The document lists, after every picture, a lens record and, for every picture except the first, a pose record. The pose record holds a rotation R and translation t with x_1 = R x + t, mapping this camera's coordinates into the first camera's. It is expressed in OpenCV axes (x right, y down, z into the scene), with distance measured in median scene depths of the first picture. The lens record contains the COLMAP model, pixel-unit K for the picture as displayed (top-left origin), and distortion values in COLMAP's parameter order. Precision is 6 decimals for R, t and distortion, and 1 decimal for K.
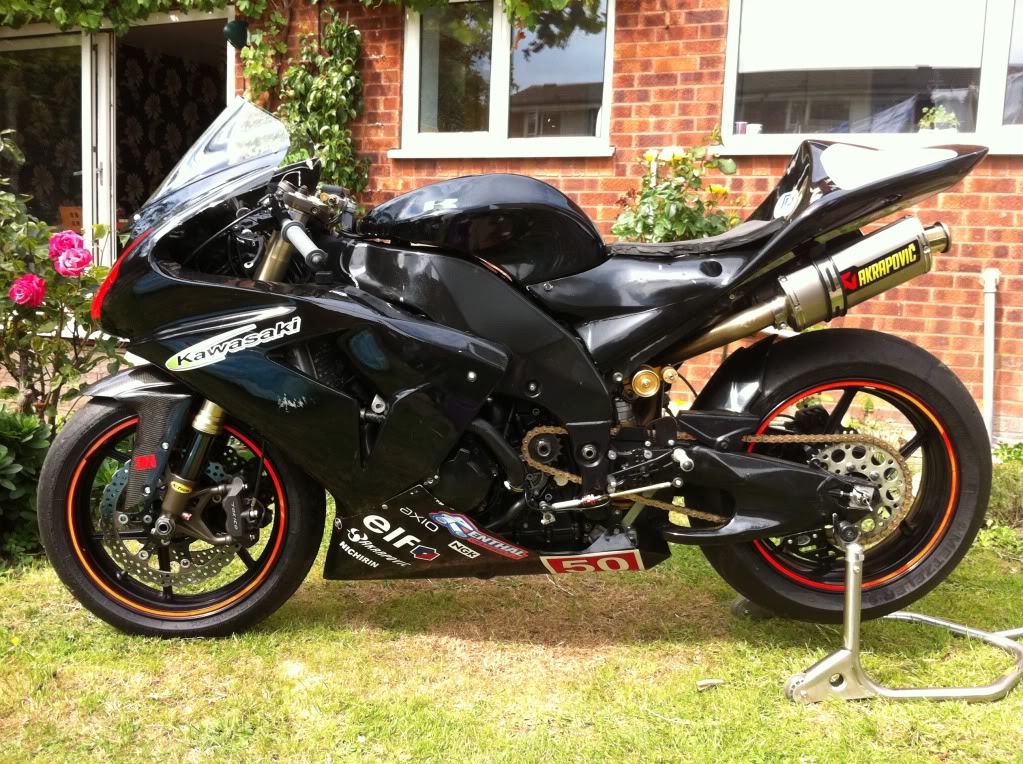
lens RADIAL K [[940.6, 0, 511.5], [0, 940.6, 382.0], [0, 0, 1]] dist [0.076457, -0.253199]
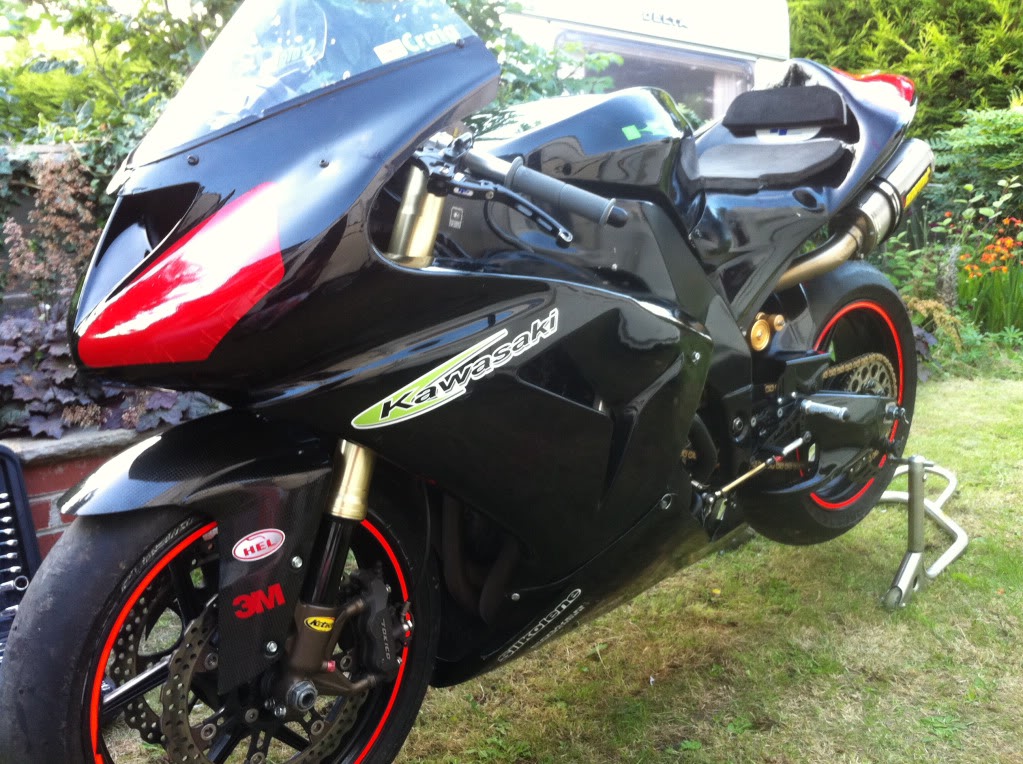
lens RADIAL K [[940.6, 0, 511.5], [0, 940.6, 382.0], [0, 0, 1]] dist [0.076457, -0.253199]
pose [[0.758236, -0.172844, 0.628652, -0.665624], [0.124348, 0.984858, 0.120800, -0.101258], [-0.640012, -0.013424, 0.768247, 0.514271]]
